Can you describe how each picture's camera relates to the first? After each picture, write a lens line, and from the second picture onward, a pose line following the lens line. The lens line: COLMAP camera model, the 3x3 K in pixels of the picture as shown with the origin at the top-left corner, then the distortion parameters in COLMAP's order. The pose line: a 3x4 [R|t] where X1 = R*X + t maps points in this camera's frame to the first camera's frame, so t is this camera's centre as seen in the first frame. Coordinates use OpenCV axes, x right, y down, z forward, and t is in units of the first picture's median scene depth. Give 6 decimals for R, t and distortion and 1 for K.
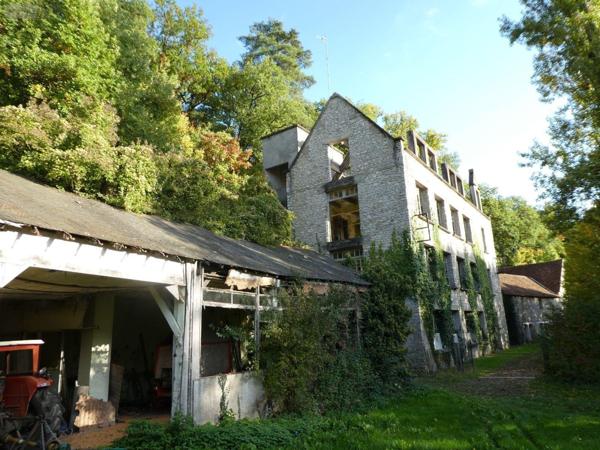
lens RADIAL K [[408.8, 0, 300.0], [0, 408.8, 225.0], [0, 0, 1]] dist [-0.000771, -0.000337]
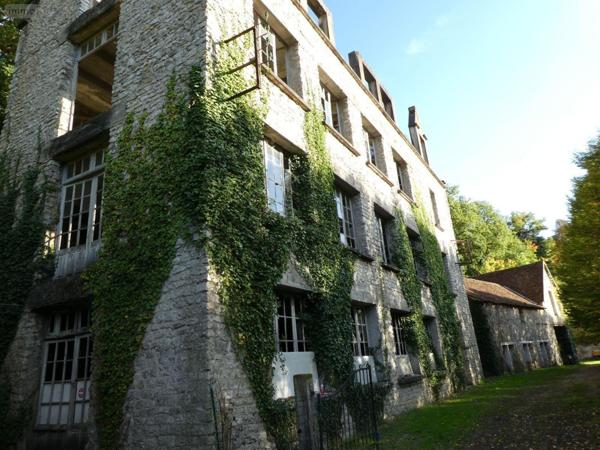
lens RADIAL K [[408.8, 0, 300.0], [0, 408.8, 225.0], [0, 0, 1]] dist [-0.000771, -0.000337]
pose [[0.997457, -0.009479, 0.070639, 0.196267], [0.015726, 0.995959, -0.088418, 0.114789], [-0.069515, 0.089304, 0.993576, 0.386682]]
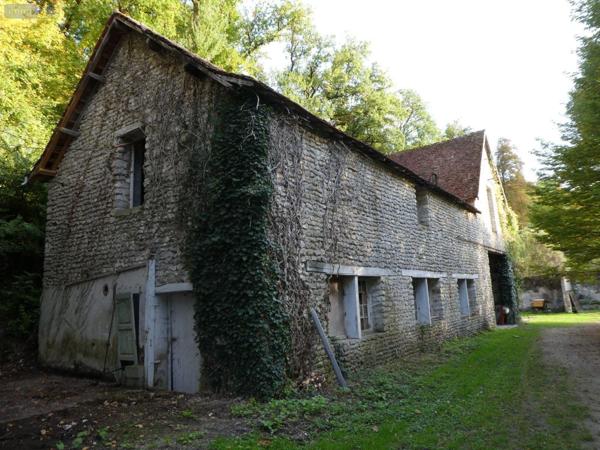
lens RADIAL K [[408.8, 0, 300.0], [0, 408.8, 225.0], [0, 0, 1]] dist [-0.000771, -0.000337]
pose [[0.978652, 0.031566, 0.203088, 0.567326], [-0.043777, 0.997475, 0.055921, 0.238914], [-0.200810, -0.063618, 0.977562, 0.937188]]
